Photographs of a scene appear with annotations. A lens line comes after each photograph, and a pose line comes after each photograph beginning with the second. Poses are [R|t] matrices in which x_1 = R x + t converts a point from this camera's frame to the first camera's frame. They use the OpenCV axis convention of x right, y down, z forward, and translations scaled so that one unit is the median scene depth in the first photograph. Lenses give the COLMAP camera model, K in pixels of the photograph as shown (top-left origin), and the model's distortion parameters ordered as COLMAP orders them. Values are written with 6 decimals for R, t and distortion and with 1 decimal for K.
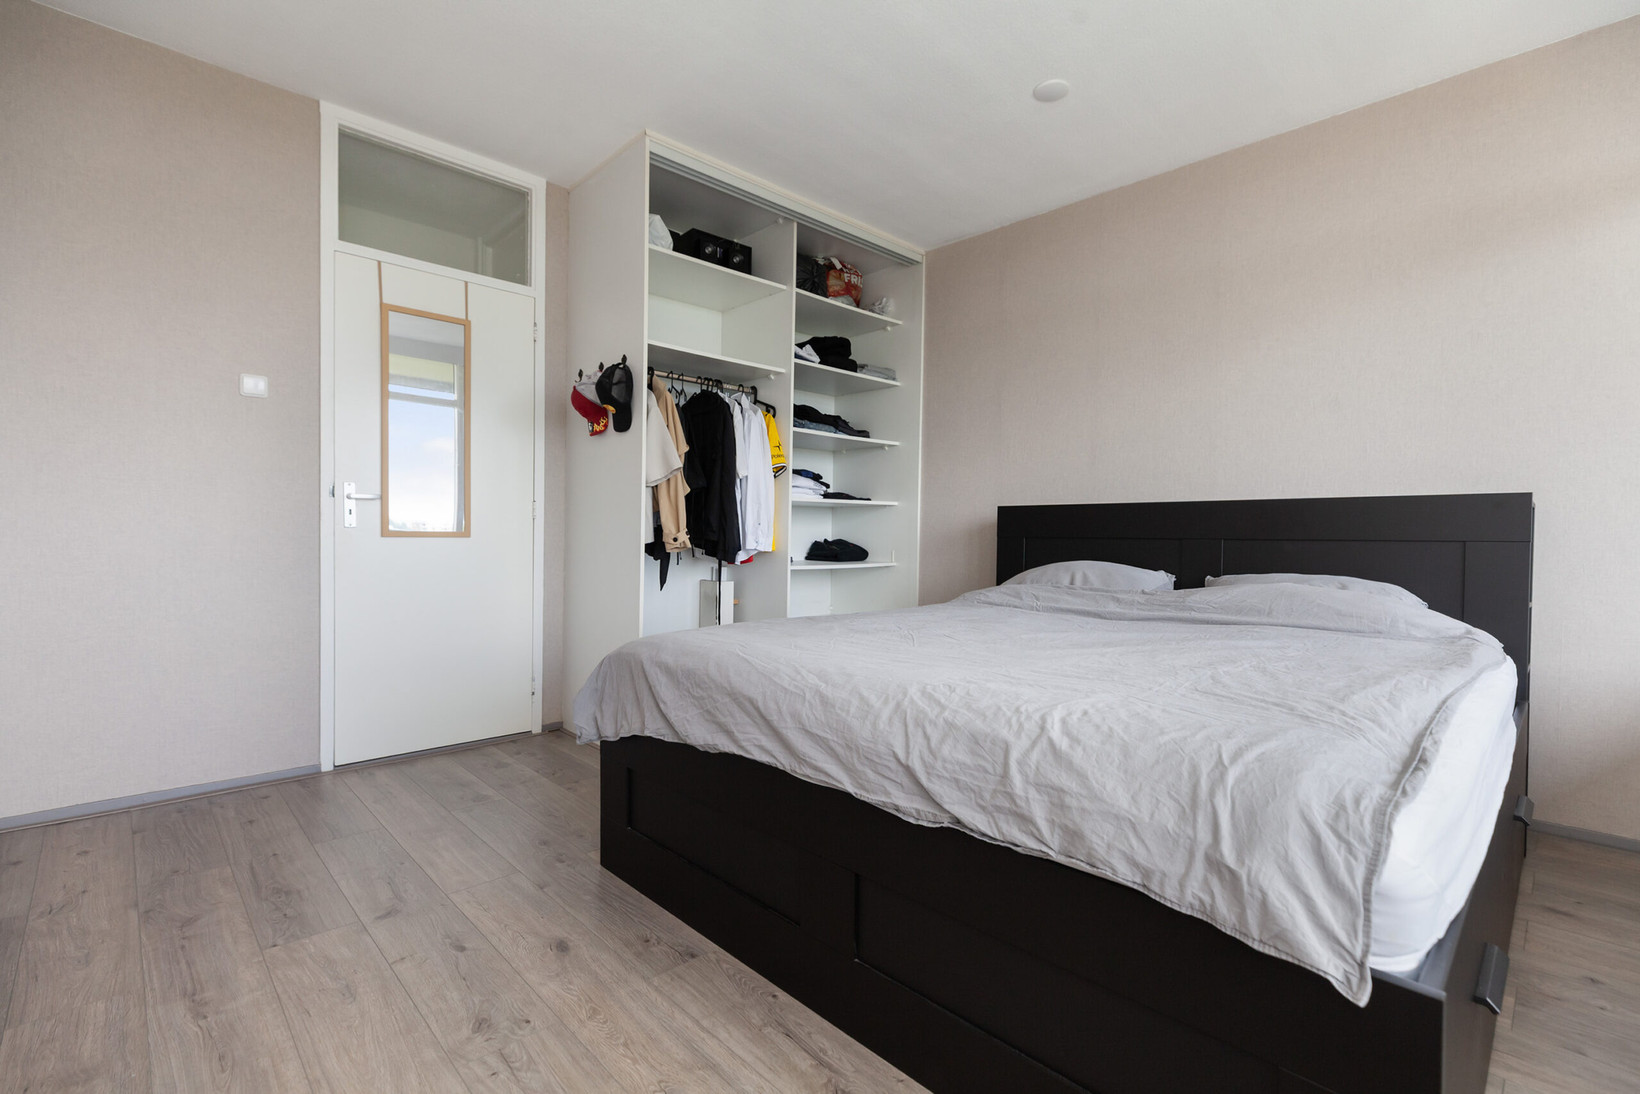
lens RADIAL K [[741.8, 0, 822.4], [0, 741.8, 537.6], [0, 0, 1]] dist [0.003853, 0.000233]
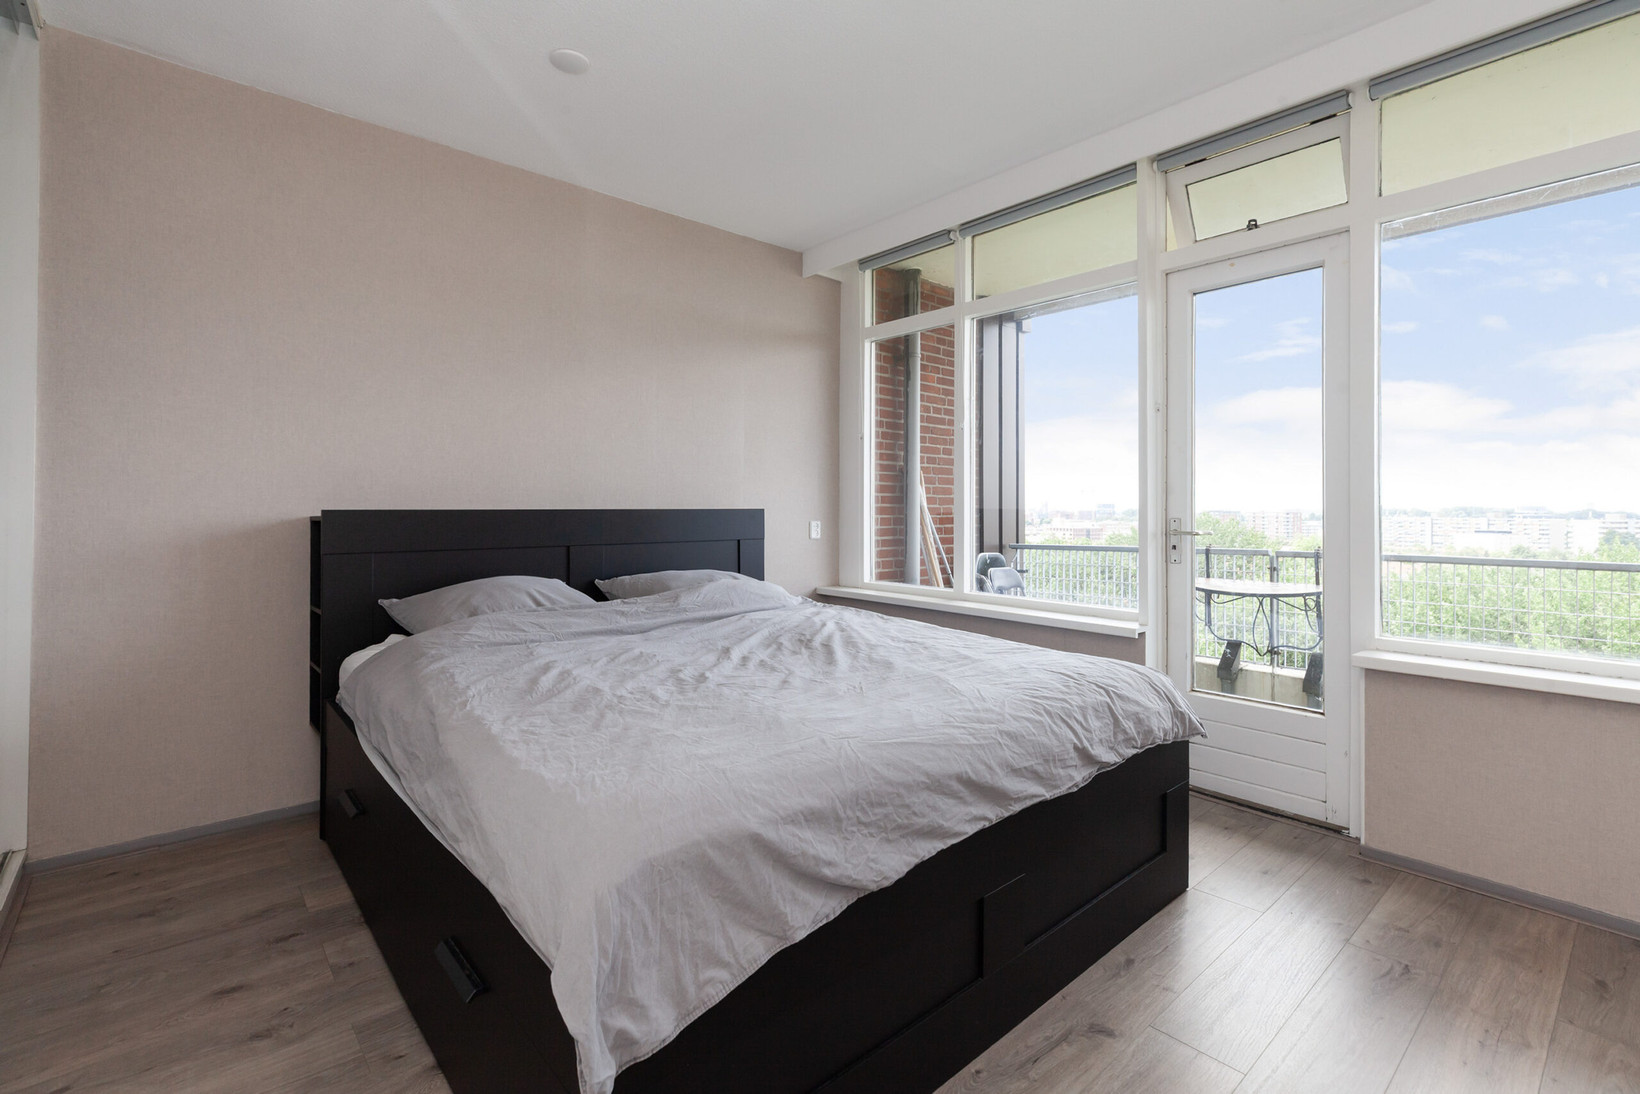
lens RADIAL K [[751.2, 0, 819.1], [0, 751.2, 503.7], [0, 0, 1]] dist [0.003179, 0.000505]
pose [[0.043749, -0.004218, 0.999034, -0.981465], [0.003099, 0.999987, 0.004087, -0.110705], [-0.999038, 0.002917, 0.043761, 1.096430]]
